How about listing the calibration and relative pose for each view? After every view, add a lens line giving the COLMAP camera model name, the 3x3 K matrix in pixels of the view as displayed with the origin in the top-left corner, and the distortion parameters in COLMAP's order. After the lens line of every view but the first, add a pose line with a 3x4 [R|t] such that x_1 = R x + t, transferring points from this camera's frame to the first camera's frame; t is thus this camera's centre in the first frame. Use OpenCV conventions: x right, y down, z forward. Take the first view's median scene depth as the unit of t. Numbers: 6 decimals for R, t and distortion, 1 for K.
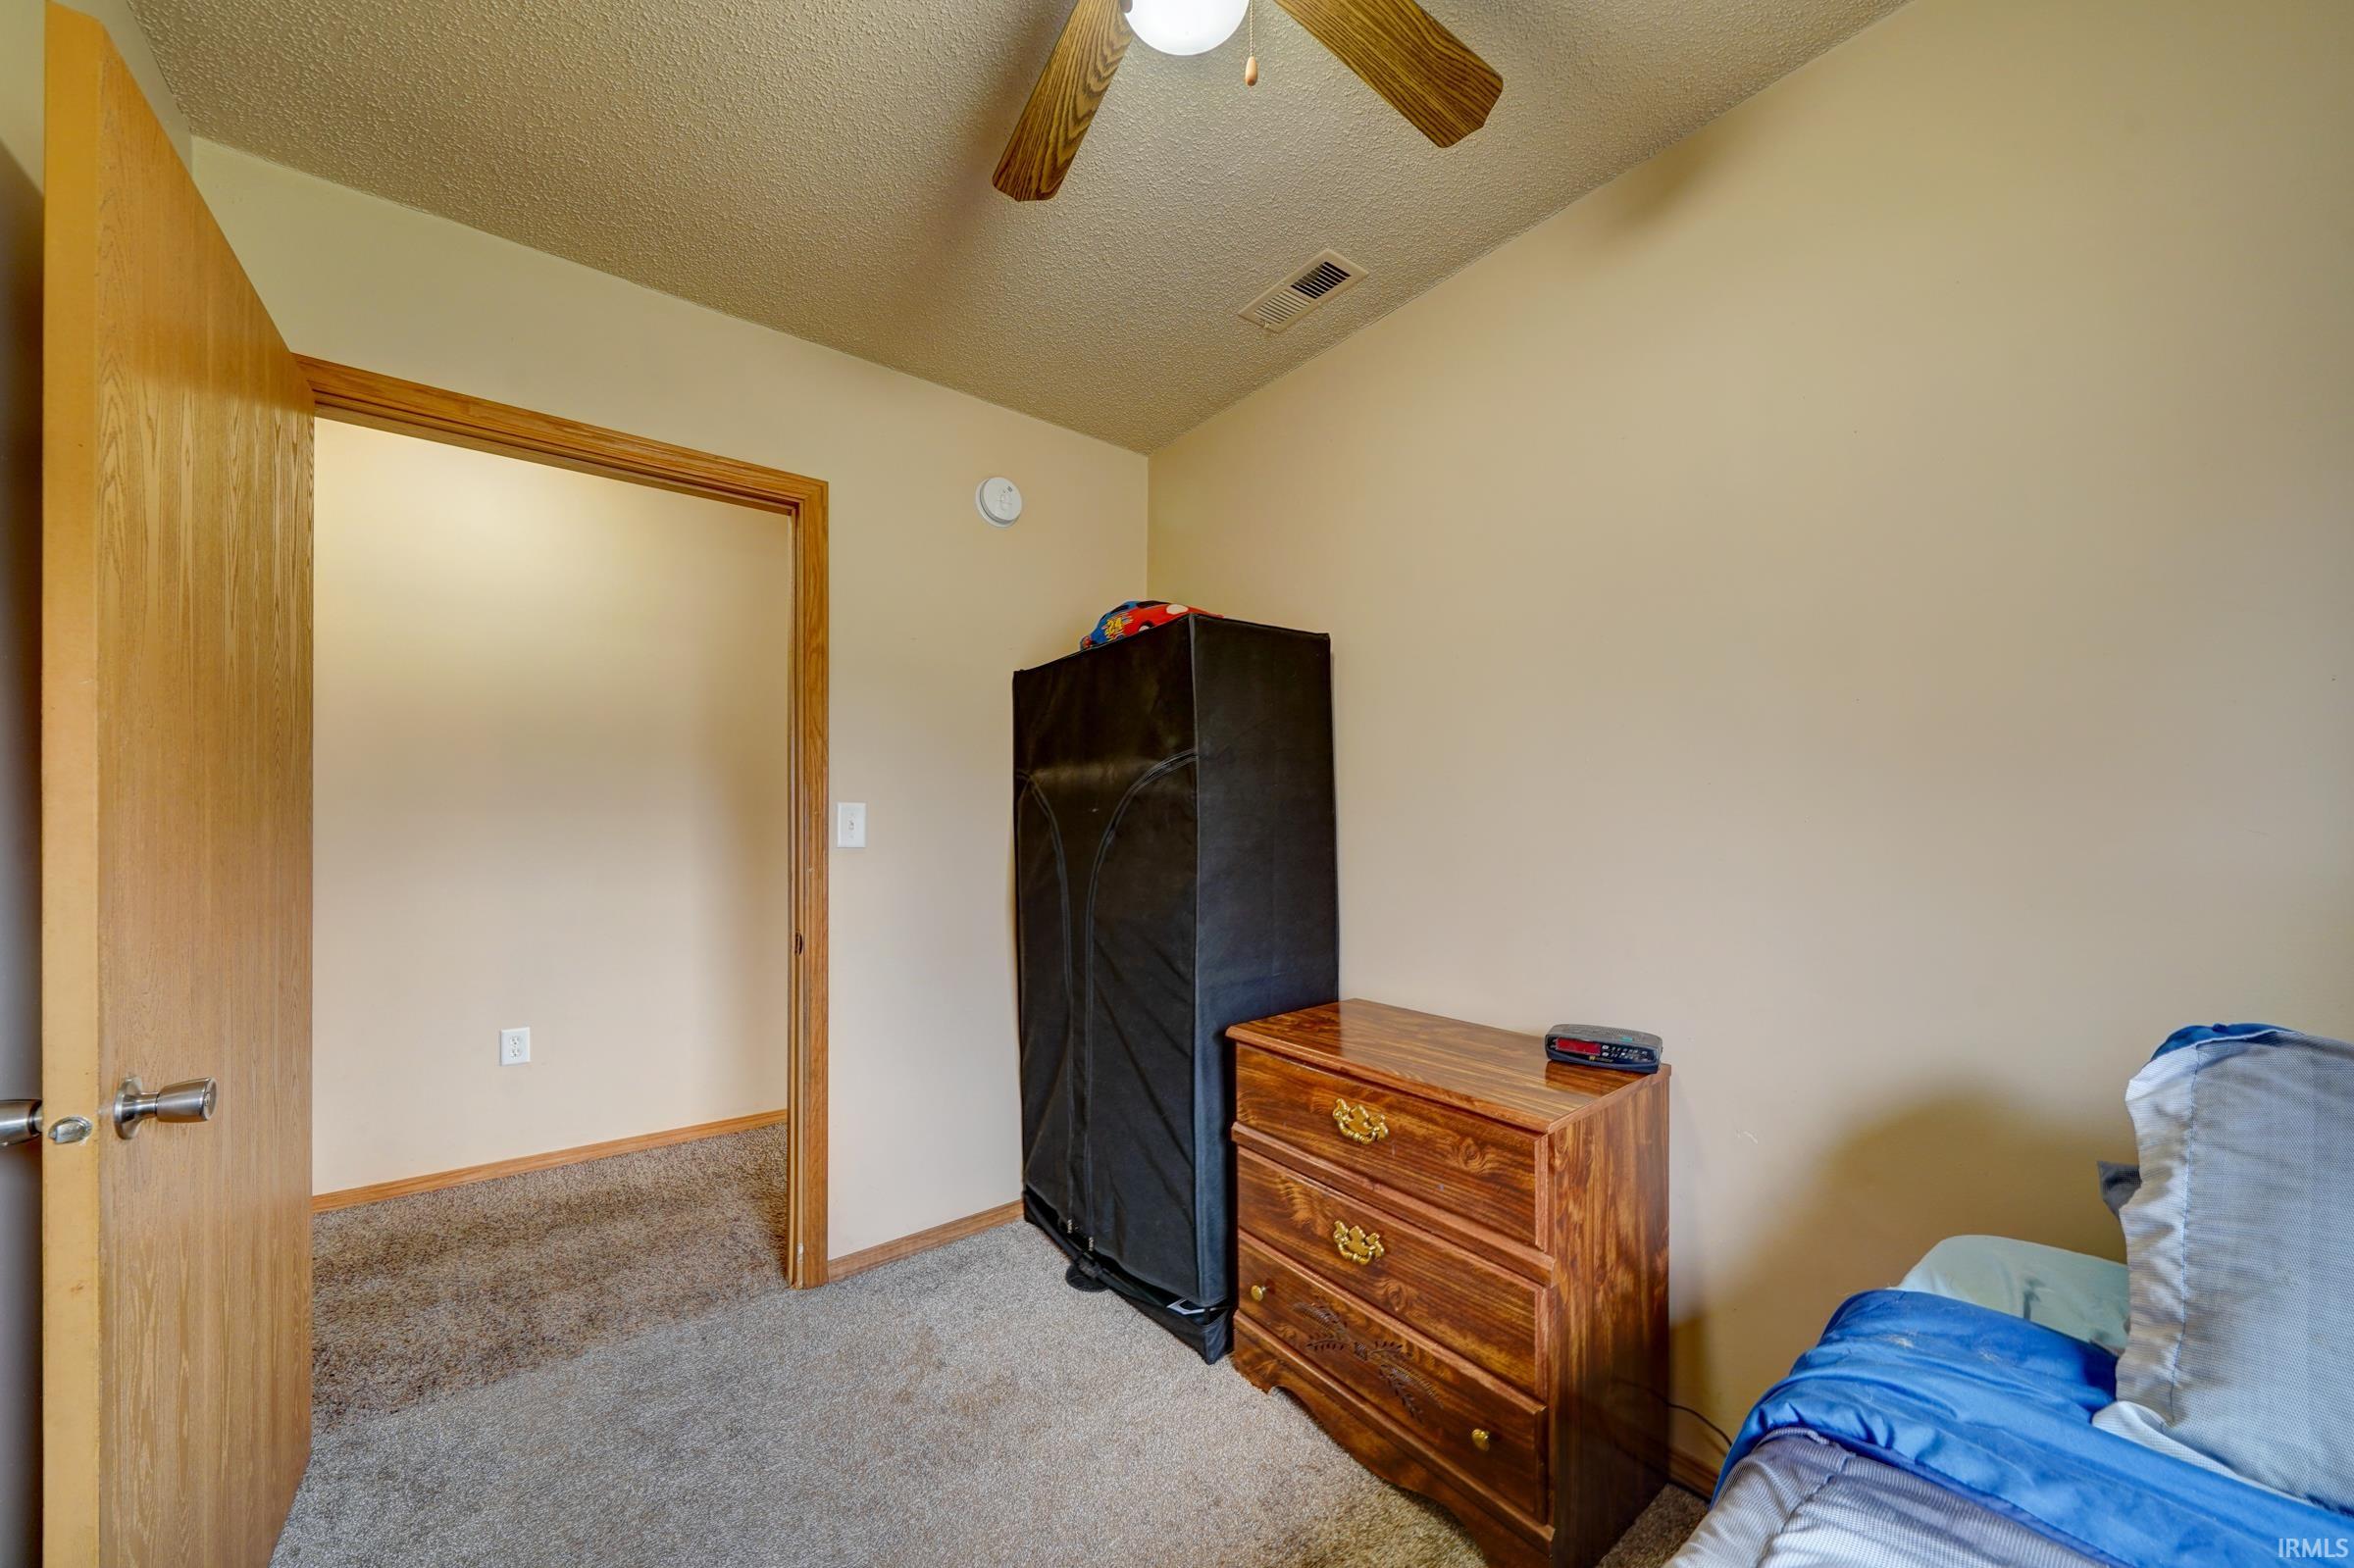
lens RADIAL K [[820.5, 0, 1189.4], [0, 820.5, 820.1], [0, 0, 1]] dist [-0.004803, -0.000146]
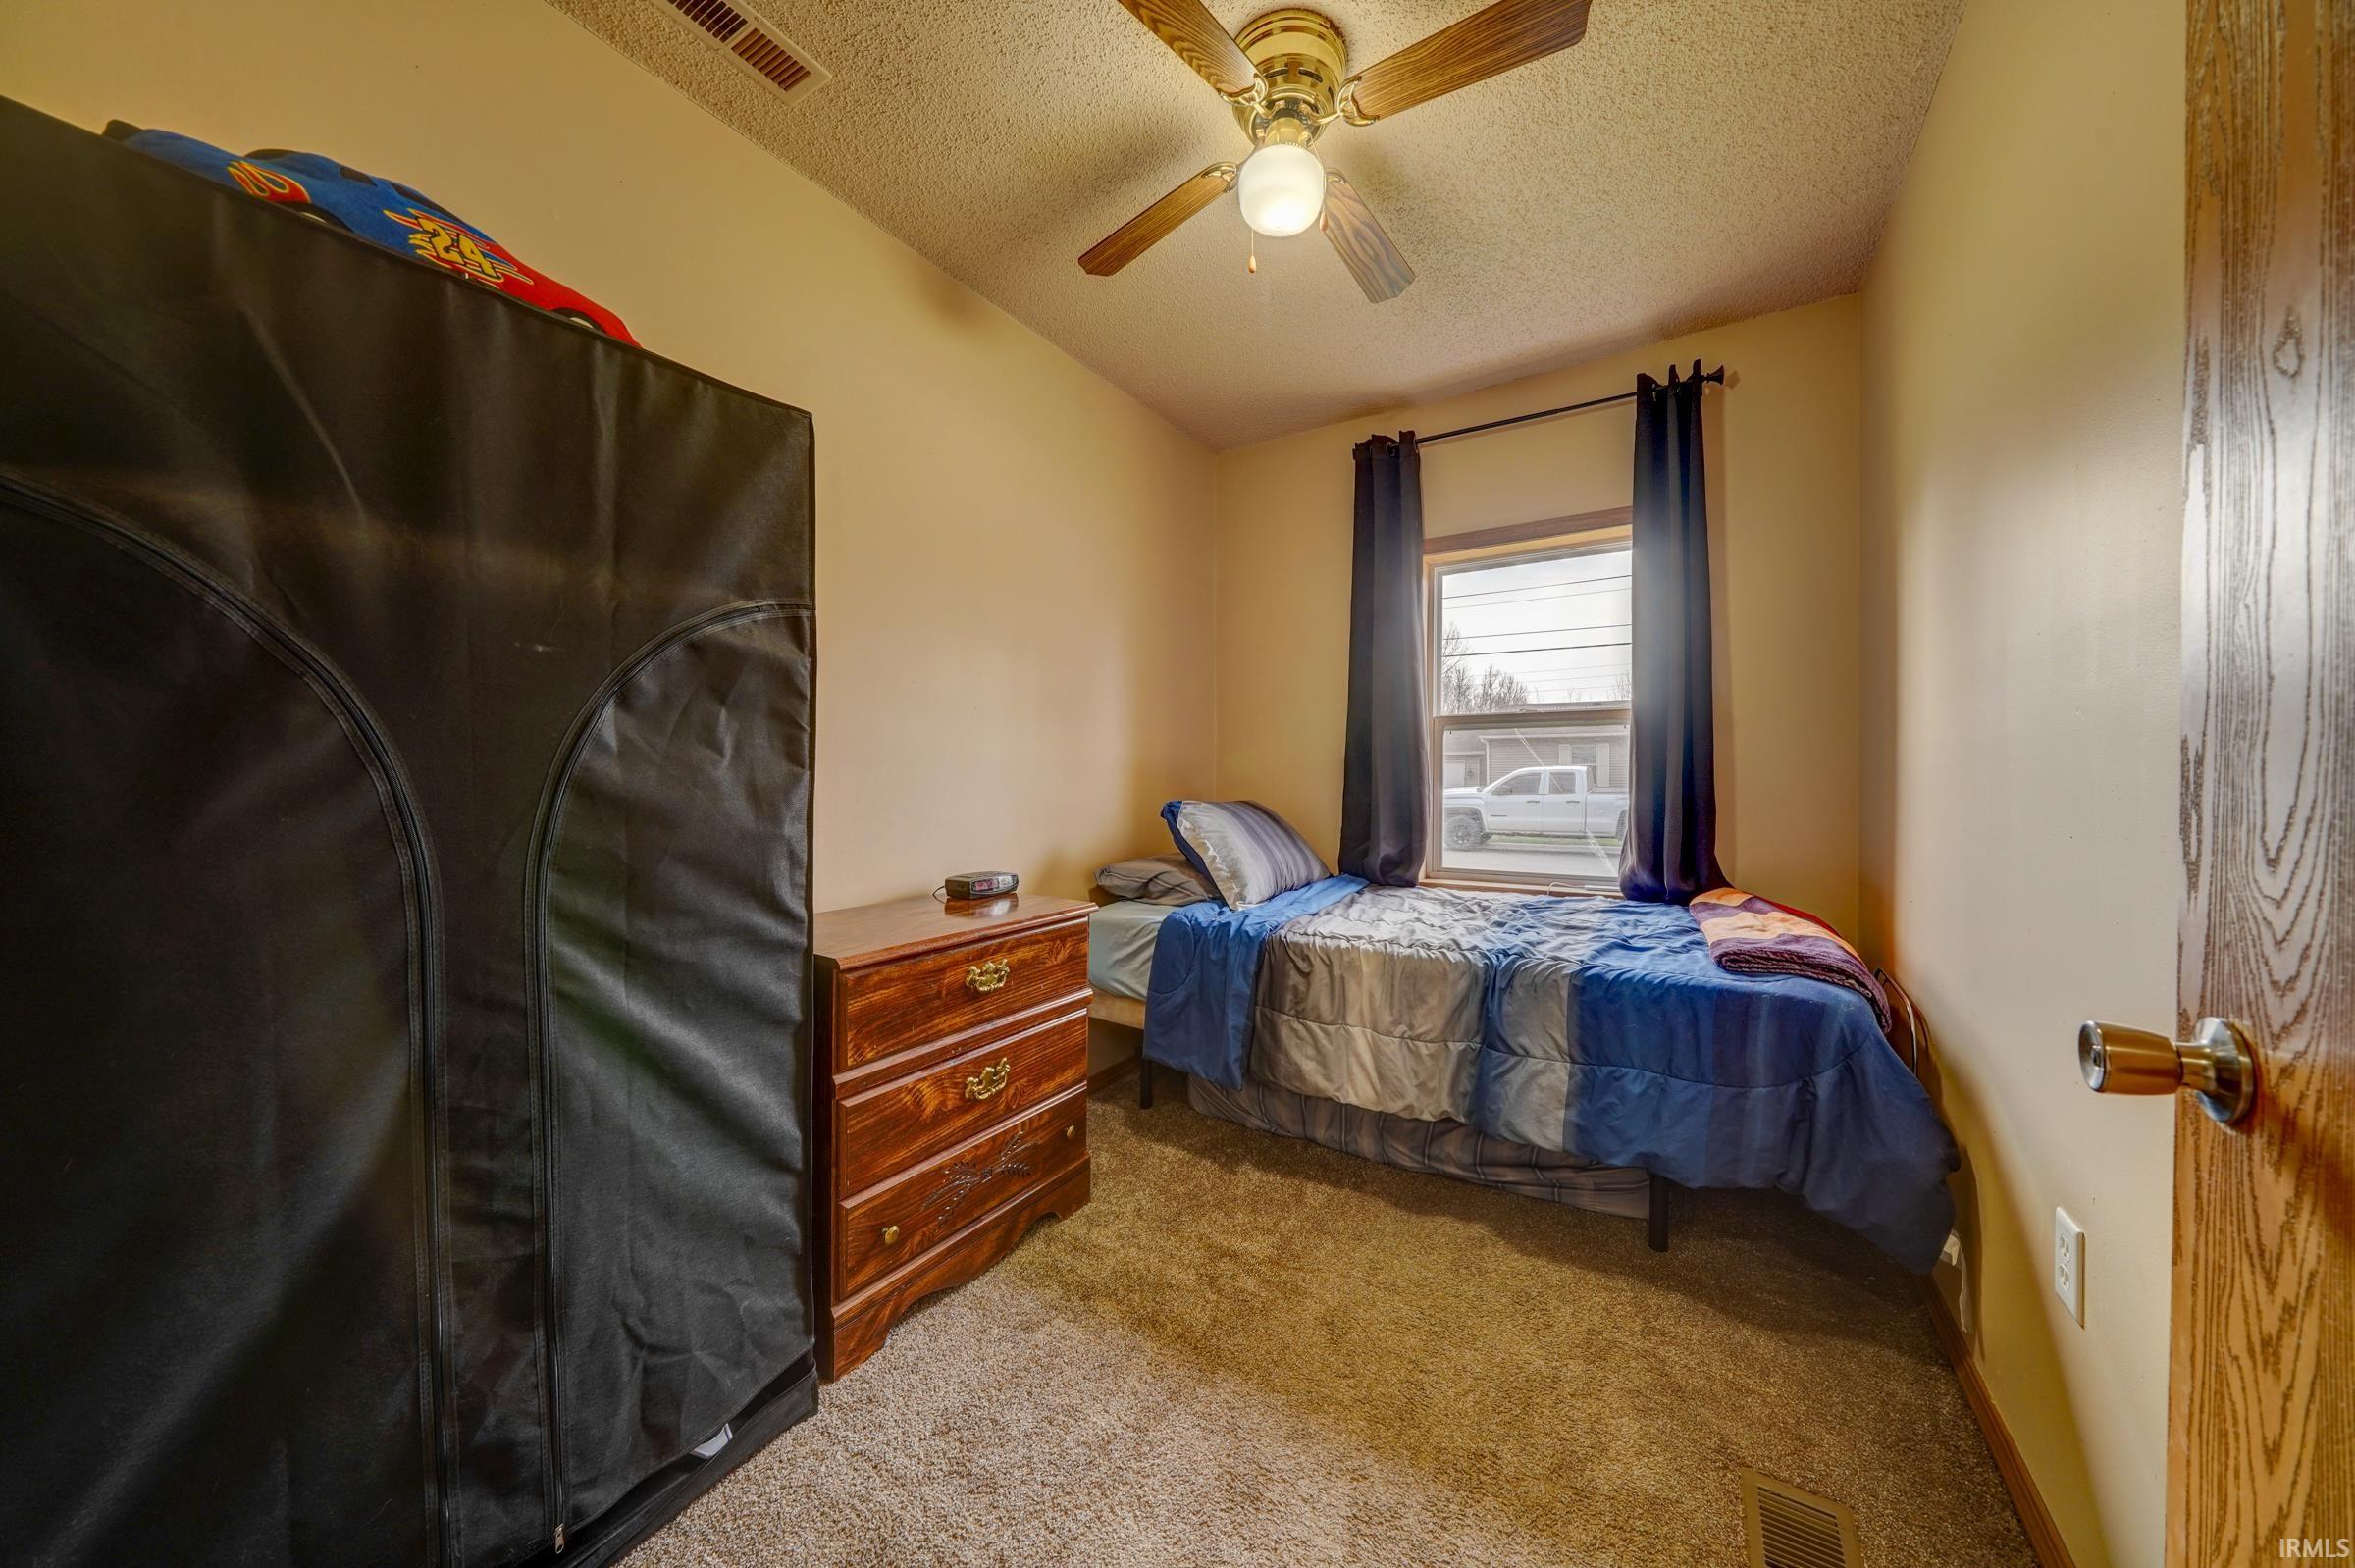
lens RADIAL K [[806.0, 0, 1179.6], [0, 806.0, 789.6], [0, 0, 1]] dist [-0.004272, -0.000128]
pose [[-0.328831, -0.012306, 0.944309, -0.924737], [0.000073, 0.999915, 0.013056, 0.086746], [-0.944389, 0.004362, -0.328802, 1.082065]]
